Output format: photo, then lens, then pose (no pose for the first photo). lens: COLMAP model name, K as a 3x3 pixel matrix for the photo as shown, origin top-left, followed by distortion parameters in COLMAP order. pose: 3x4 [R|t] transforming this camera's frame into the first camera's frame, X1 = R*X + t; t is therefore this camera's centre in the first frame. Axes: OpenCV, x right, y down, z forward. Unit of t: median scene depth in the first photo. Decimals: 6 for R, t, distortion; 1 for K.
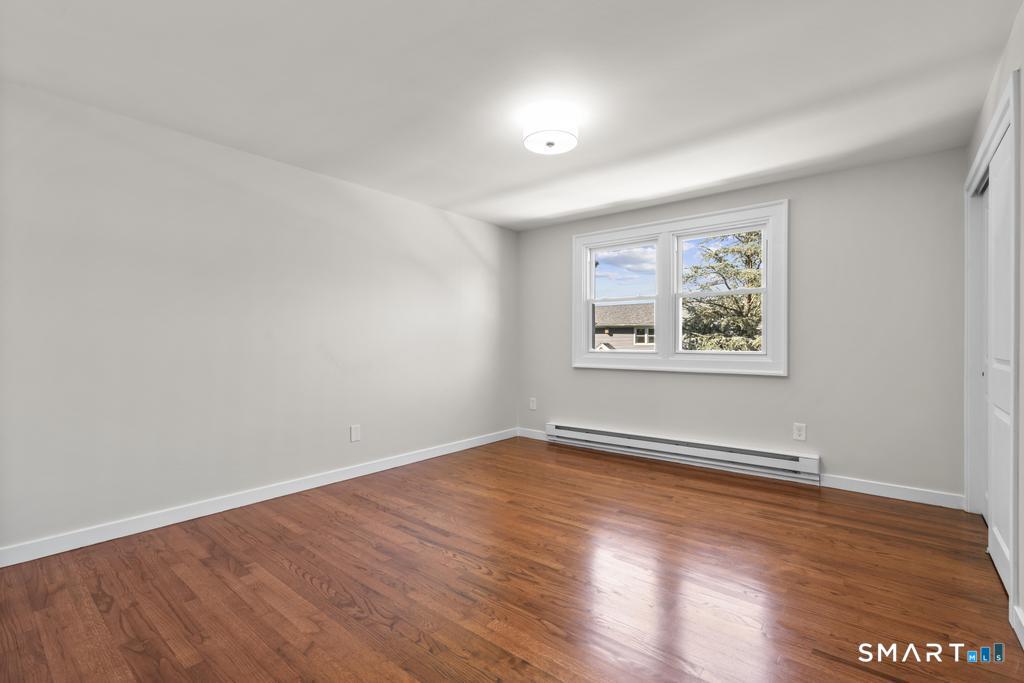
lens RADIAL K [[458.6, 0, 511.4], [0, 458.6, 341.3], [0, 0, 1]] dist [-0.008359, 0.003079]
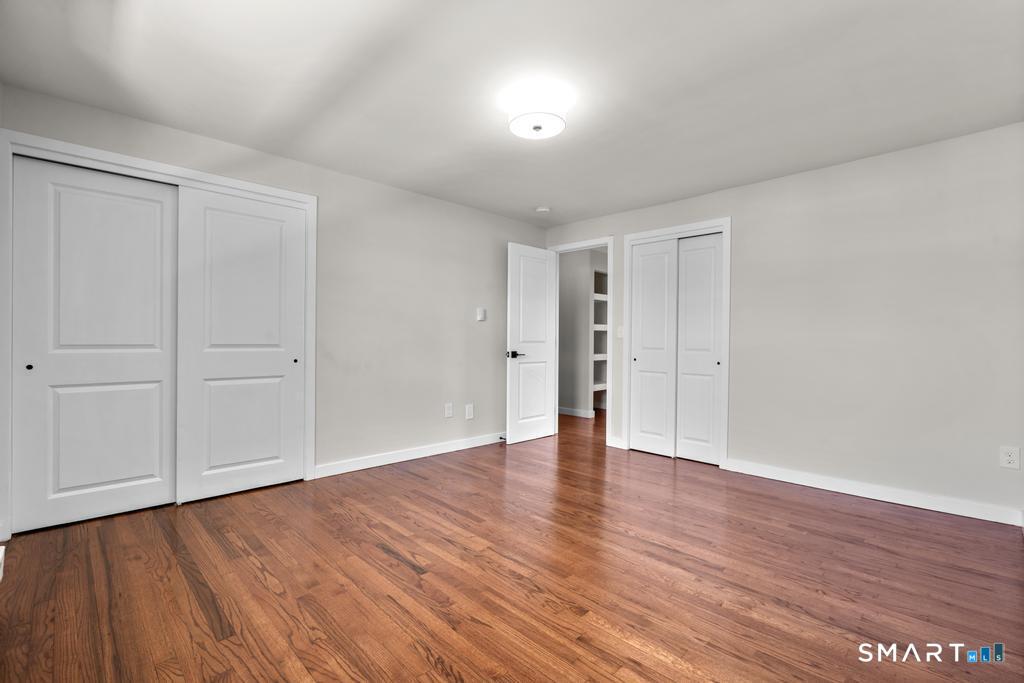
lens RADIAL K [[458.6, 0, 511.9], [0, 458.6, 343.6], [0, 0, 1]] dist [-0.008359, 0.003079]
pose [[-0.994761, -0.010177, 0.101716, 0.027309], [-0.009396, 0.999923, 0.008149, 0.010063], [-0.101791, 0.007151, -0.994780, 1.416647]]
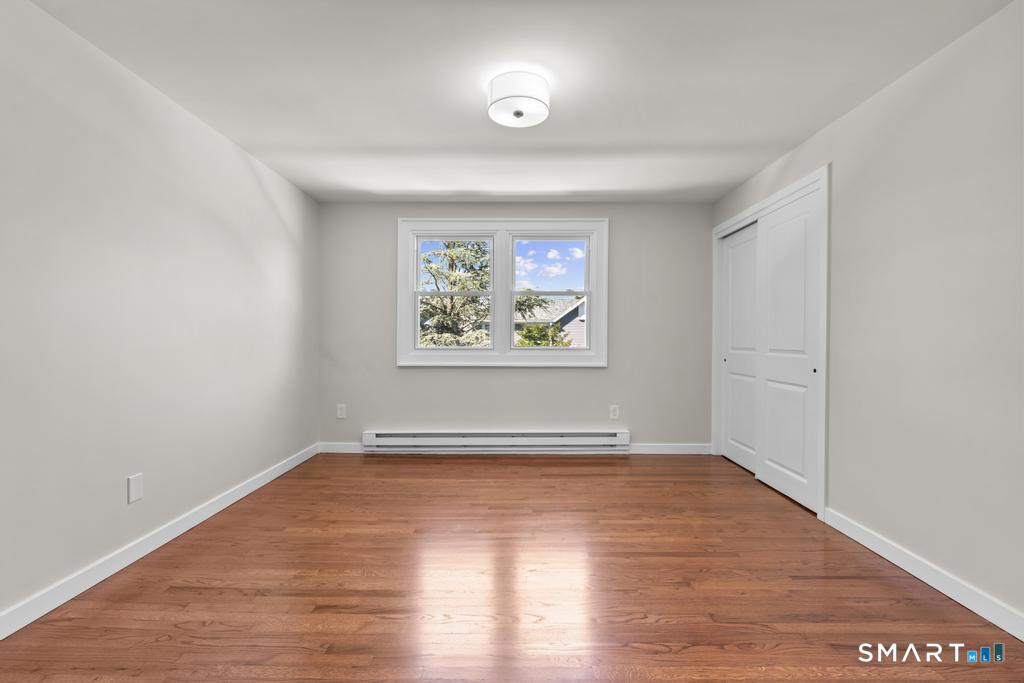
lens RADIAL K [[458.6, 0, 511.0], [0, 458.6, 342.0], [0, 0, 1]] dist [-0.008359, 0.003079]
pose [[0.776013, -0.002971, 0.630710, -0.350626], [-0.002956, 0.999961, 0.008347, 0.002440], [-0.630711, -0.008341, 0.775973, 0.232087]]
